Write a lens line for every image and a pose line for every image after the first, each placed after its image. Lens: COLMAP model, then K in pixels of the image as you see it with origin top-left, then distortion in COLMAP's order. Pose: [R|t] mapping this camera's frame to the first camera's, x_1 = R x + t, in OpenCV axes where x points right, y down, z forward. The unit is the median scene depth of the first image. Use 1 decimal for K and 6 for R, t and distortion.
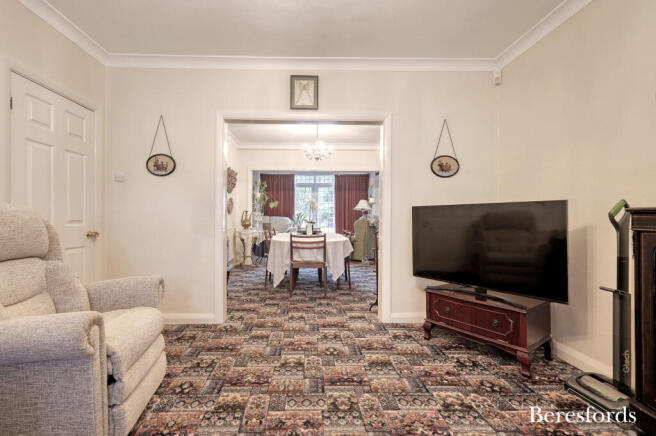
lens RADIAL K [[299.1, 0, 313.5], [0, 299.1, 210.1], [0, 0, 1]] dist [0.002560, -0.000197]
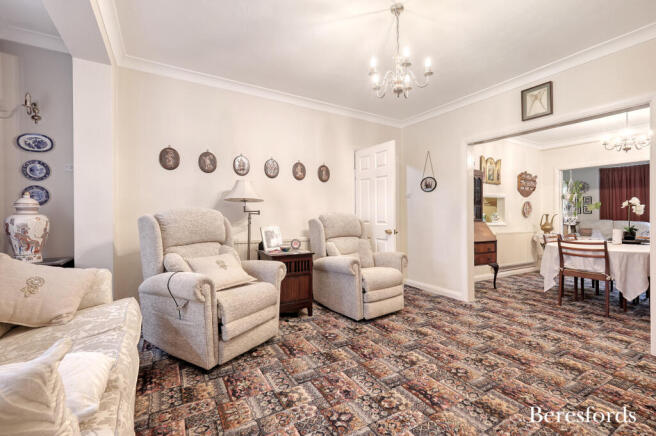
lens RADIAL K [[288.3, 0, 325.7], [0, 288.3, 215.6], [0, 0, 1]] dist [0.001717, -0.000225]
pose [[0.479022, -0.000204, -0.877803, 0.503737], [0.007730, 0.999962, 0.003986, -0.005549], [0.877769, -0.008694, 0.479006, -0.133935]]
